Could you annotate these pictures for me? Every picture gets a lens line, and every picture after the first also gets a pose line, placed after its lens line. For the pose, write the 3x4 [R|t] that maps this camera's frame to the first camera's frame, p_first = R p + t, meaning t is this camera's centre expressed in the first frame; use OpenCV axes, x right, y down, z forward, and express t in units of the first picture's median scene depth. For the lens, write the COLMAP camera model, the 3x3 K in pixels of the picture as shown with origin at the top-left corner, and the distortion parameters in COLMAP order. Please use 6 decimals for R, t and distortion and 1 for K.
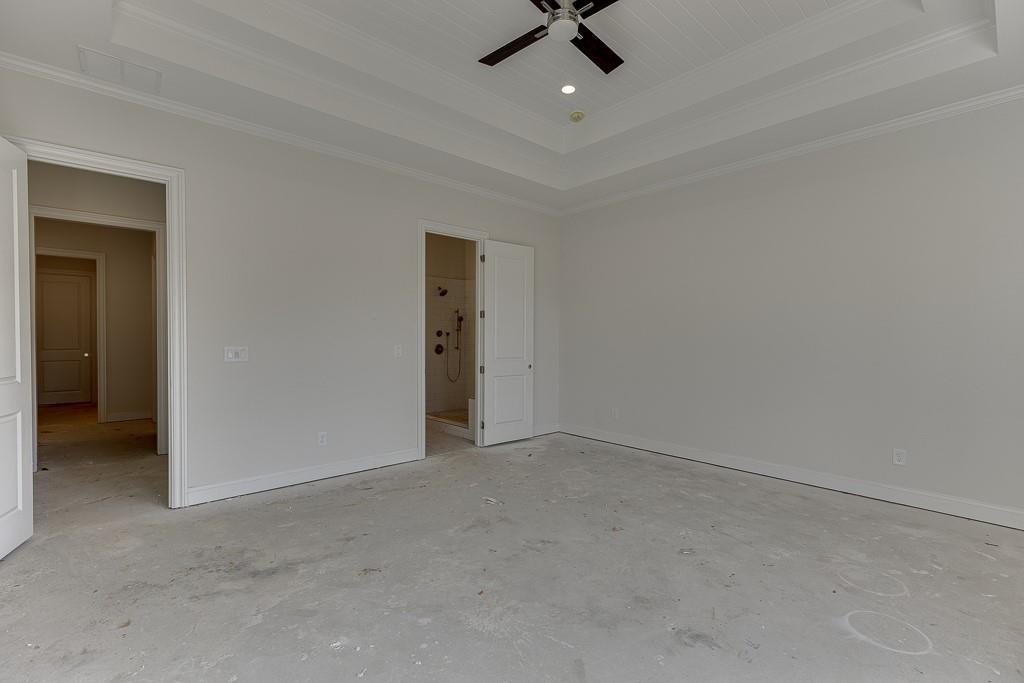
lens RADIAL K [[456.1, 0, 519.7], [0, 456.1, 341.7], [0, 0, 1]] dist [0.002242, 0.000060]
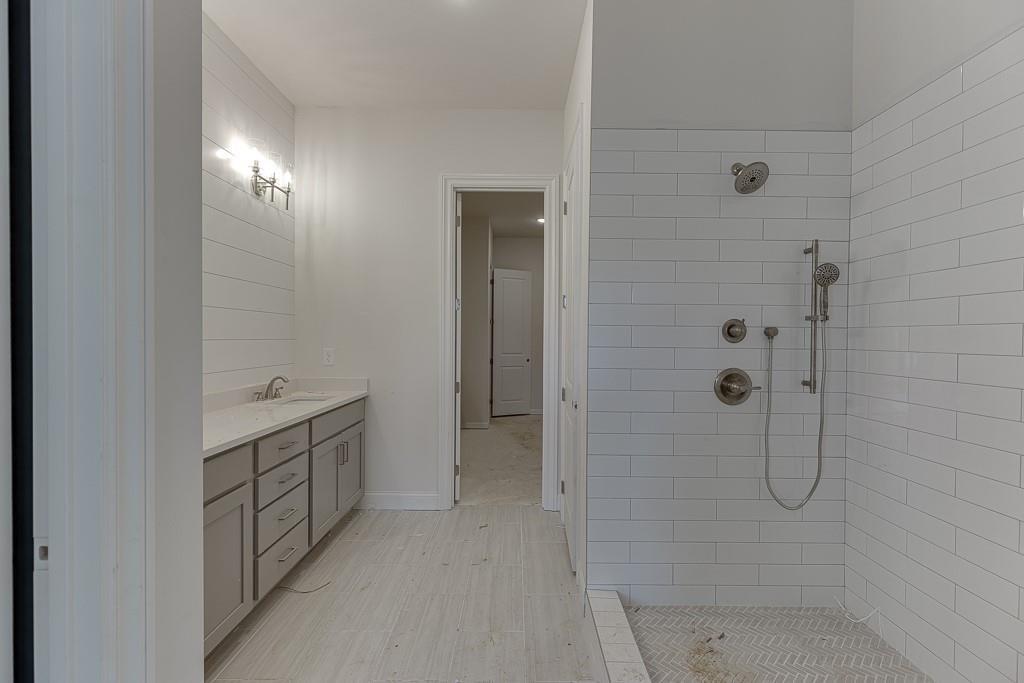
lens RADIAL K [[456.1, 0, 519.7], [0, 456.1, 341.7], [0, 0, 1]] dist [0.002242, 0.000060]
pose [[0.746883, 0.016170, -0.664759, -0.165010], [-0.015529, 0.999856, 0.006873, -0.020619], [0.664774, 0.005190, 0.747026, 1.309824]]
